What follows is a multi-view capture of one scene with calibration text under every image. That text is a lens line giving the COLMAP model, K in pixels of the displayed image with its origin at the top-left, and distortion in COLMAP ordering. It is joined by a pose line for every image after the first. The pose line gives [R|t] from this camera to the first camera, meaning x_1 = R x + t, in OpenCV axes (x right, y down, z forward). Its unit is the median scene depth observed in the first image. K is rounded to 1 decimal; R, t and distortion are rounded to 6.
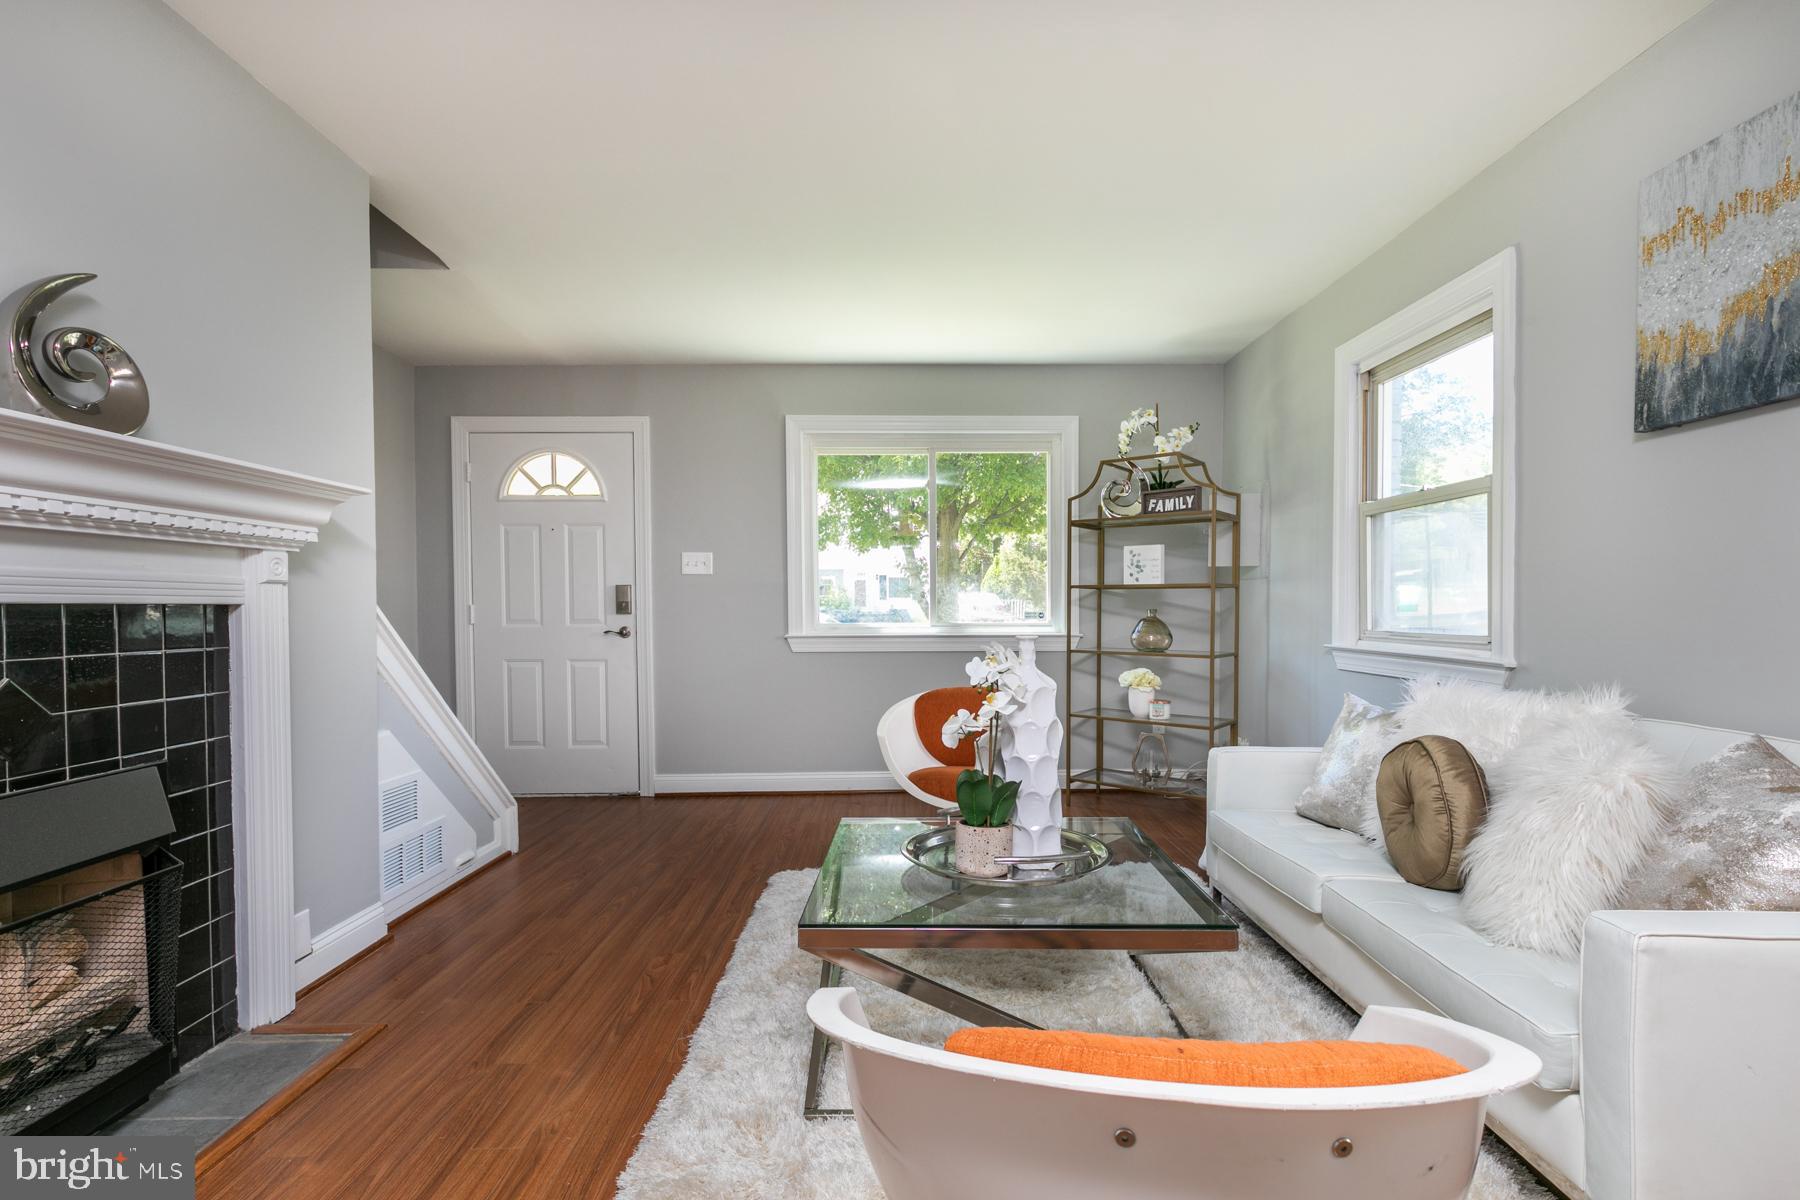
lens RADIAL K [[840.6, 0, 888.1], [0, 840.6, 626.4], [0, 0, 1]] dist [0.015111, -0.002157]
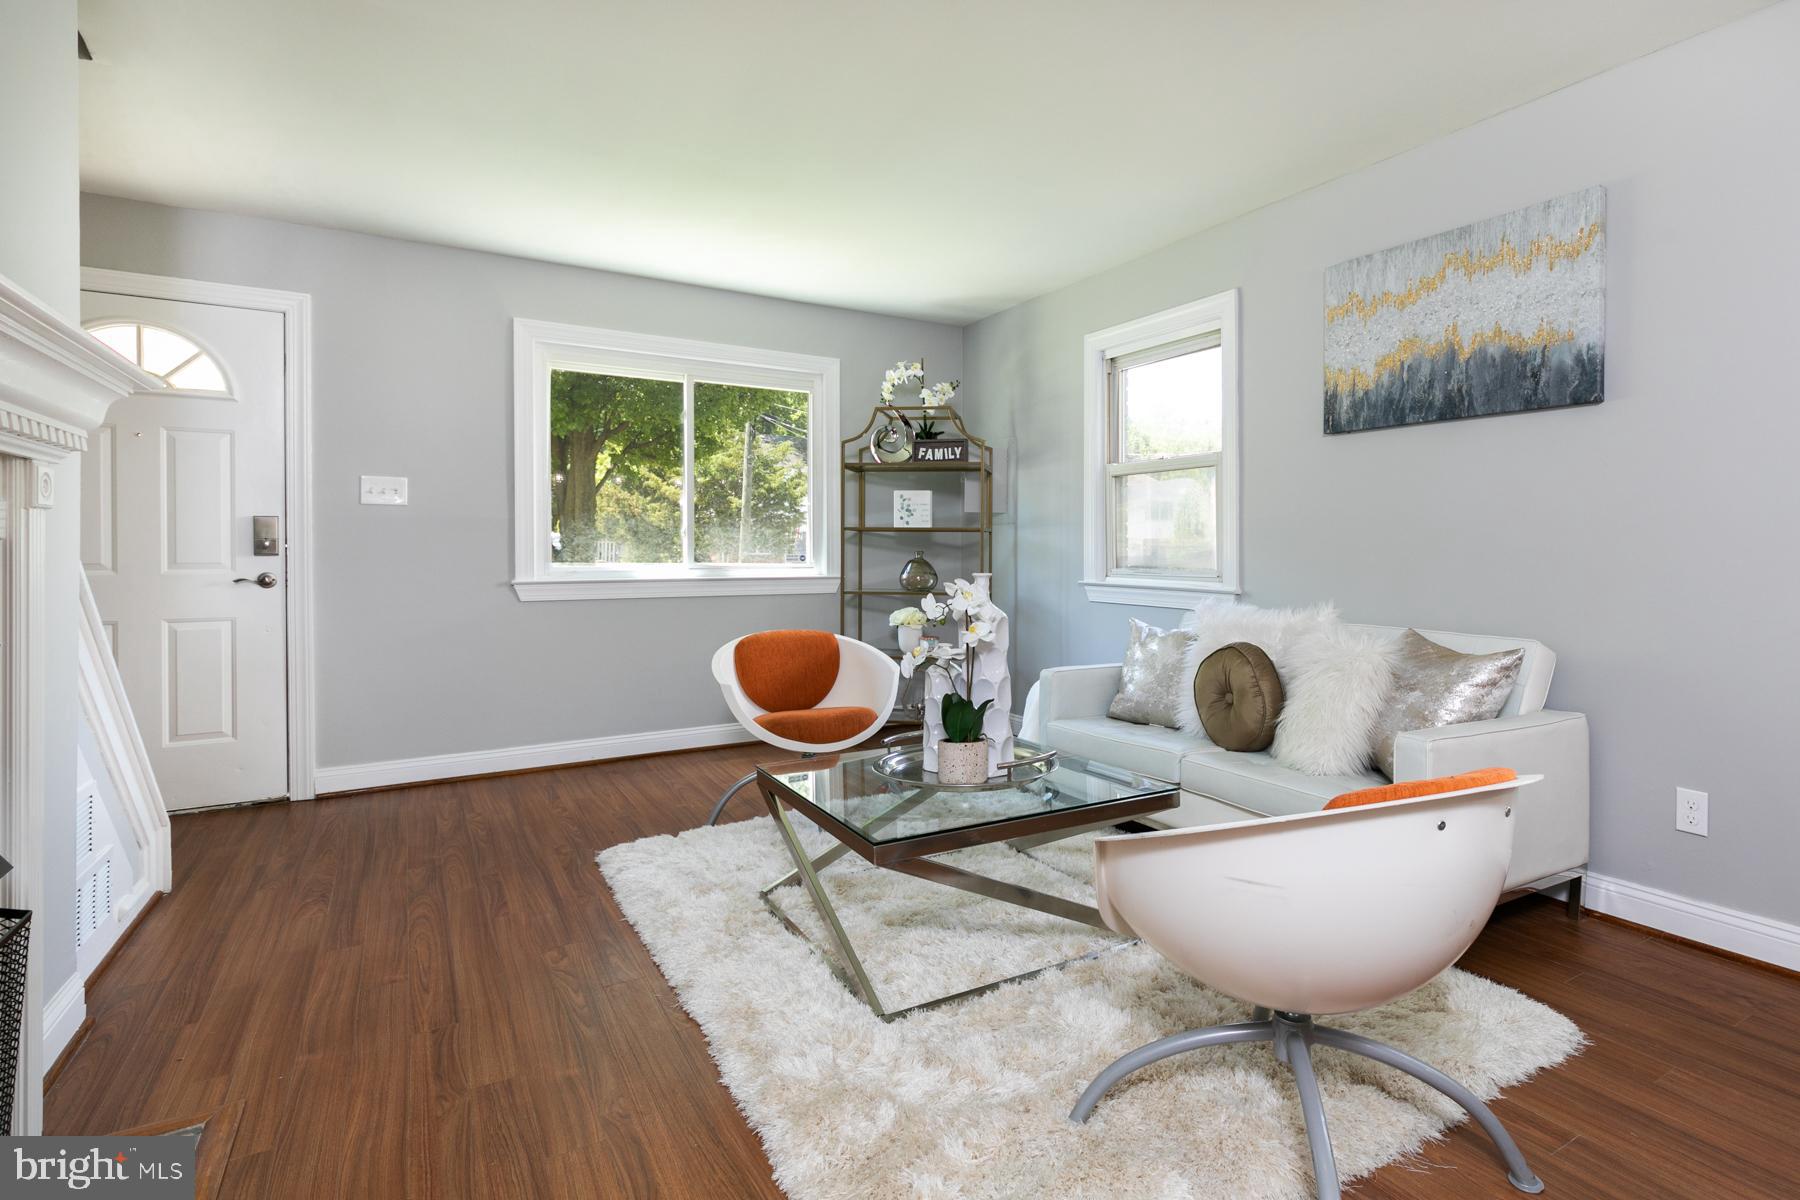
lens RADIAL K [[928.6, 0, 983.0], [0, 928.6, 557.3], [0, 0, 1]] dist [0.013964, -0.000108]
pose [[0.844398, -0.000477, 0.535716, -0.250155], [0.008479, 0.999886, -0.012474, 0.002565], [-0.535649, 0.015076, 0.844306, -0.029837]]
